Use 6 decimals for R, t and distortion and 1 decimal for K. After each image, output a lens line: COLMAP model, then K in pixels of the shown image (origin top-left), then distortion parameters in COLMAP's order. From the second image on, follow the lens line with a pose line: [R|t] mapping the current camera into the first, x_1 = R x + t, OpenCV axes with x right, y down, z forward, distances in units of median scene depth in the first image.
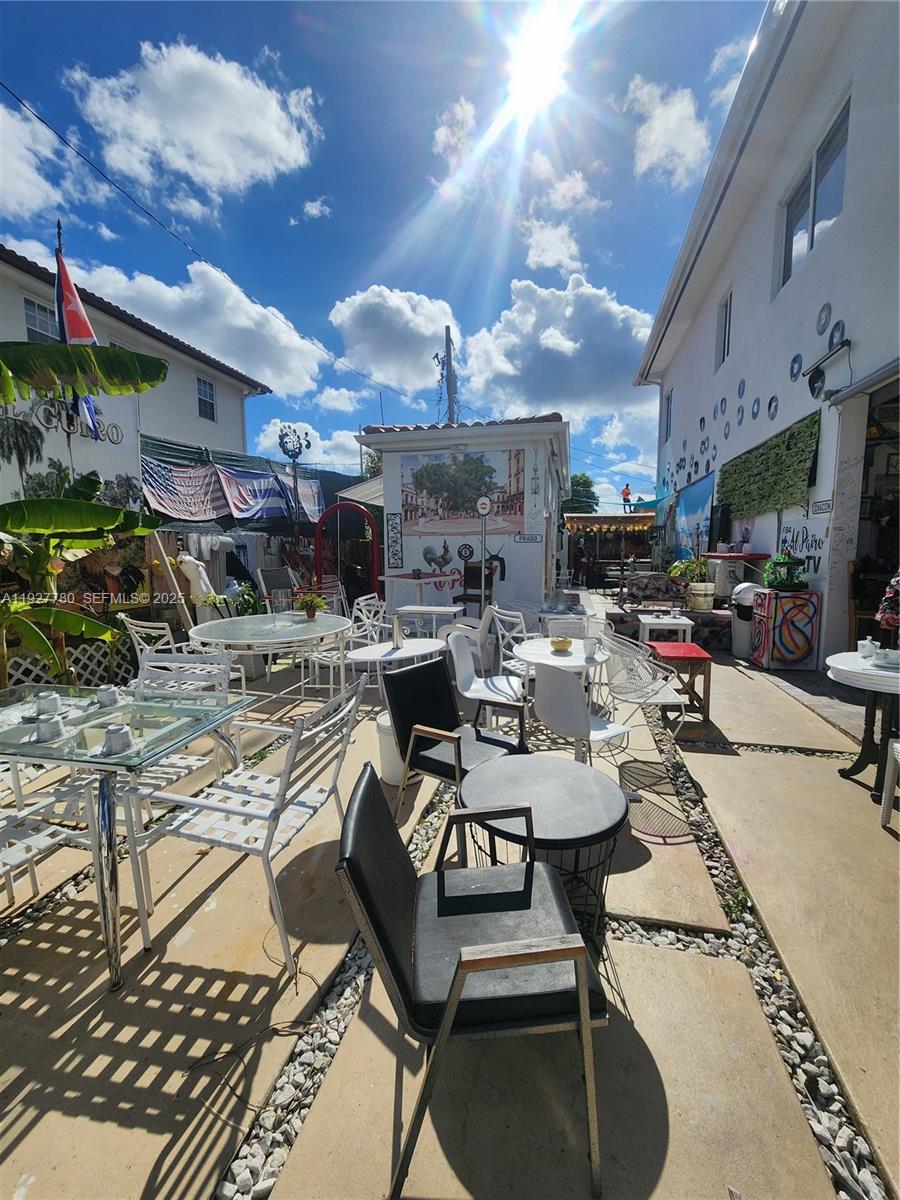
lens RADIAL K [[487.7, 0, 454.0], [0, 487.7, 598.1], [0, 0, 1]] dist [-0.002125, -0.000952]
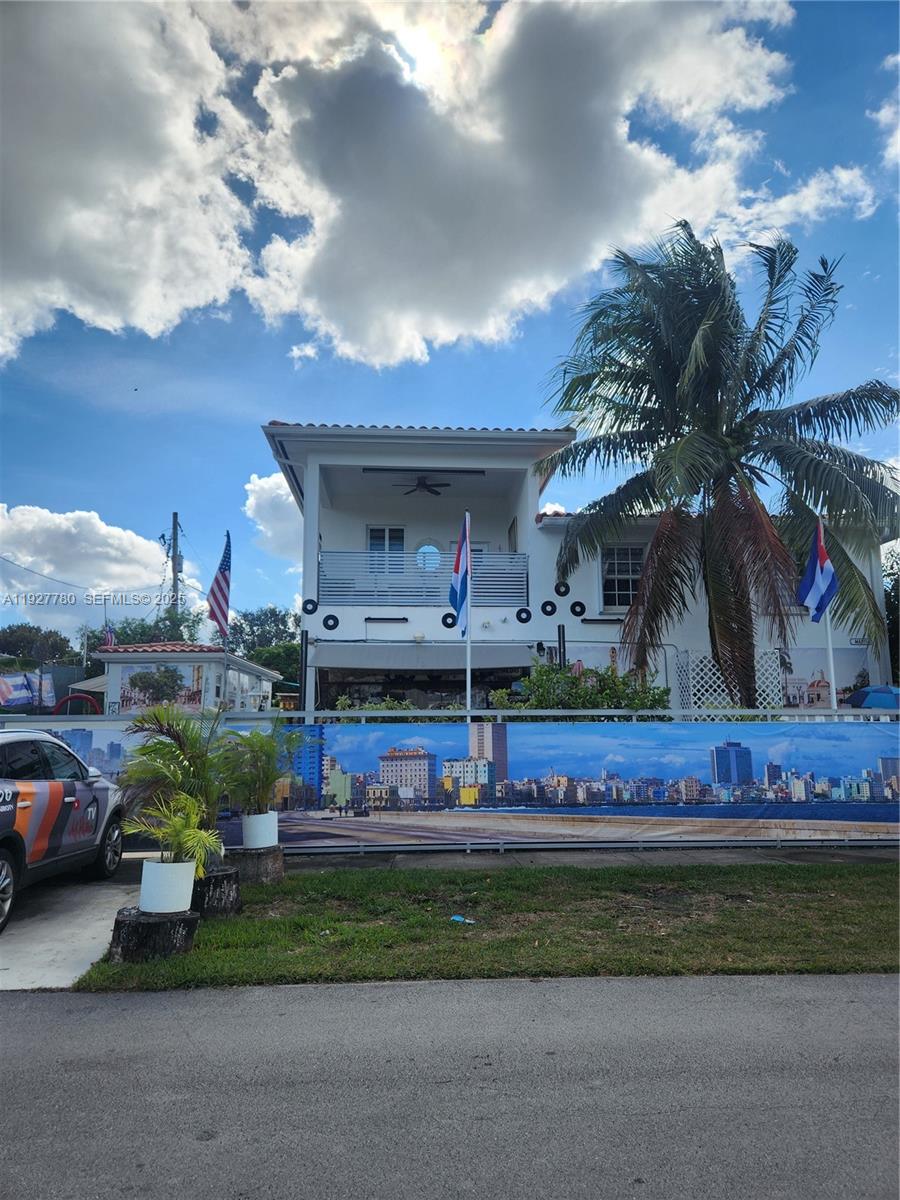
lens RADIAL K [[803.9, 0, 447.3], [0, 803.9, 593.1], [0, 0, 1]] dist [0.047507, -0.028116]
pose [[0.955003, 0.047201, 0.292816, 0.118936], [0.031717, 0.965342, -0.259055, 0.195934], [-0.294895, 0.256686, 0.920407, -1.815754]]
